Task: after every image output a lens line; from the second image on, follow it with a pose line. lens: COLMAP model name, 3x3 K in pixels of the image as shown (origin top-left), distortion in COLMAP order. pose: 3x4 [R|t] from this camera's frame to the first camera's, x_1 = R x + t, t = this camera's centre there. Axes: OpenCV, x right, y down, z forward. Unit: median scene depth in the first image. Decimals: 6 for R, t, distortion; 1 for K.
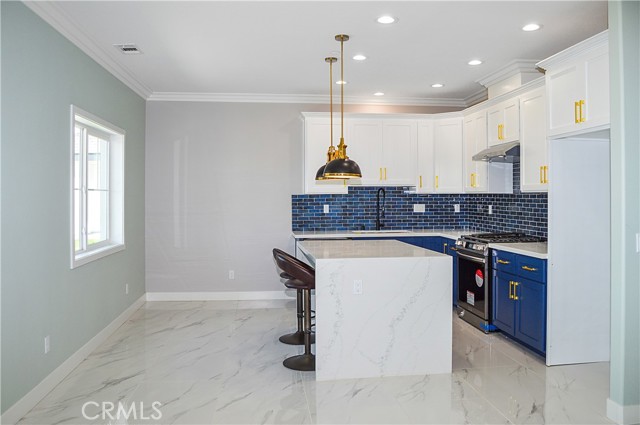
lens RADIAL K [[513.4, 0, 321.3], [0, 513.4, 199.6], [0, 0, 1]] dist [-0.083193, -0.000373]
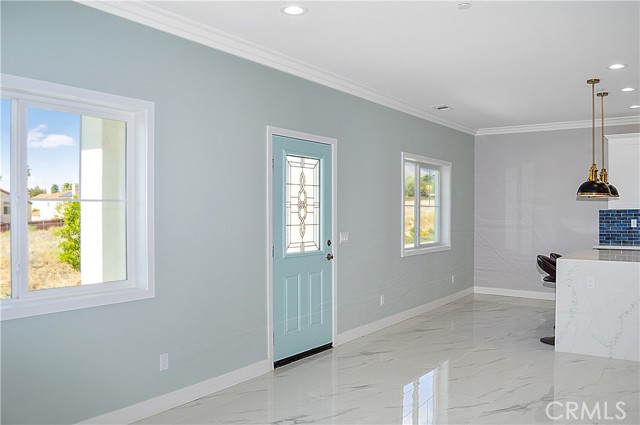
lens RADIAL K [[517.6, 0, 321.9], [0, 517.6, 220.4], [0, 0, 1]] dist [-0.082996, 0.004165]
pose [[0.739529, 0.014420, -0.672971, 0.307568], [-0.006345, 0.999875, 0.014452, 0.001303], [0.673095, -0.006418, 0.739528, -0.276006]]
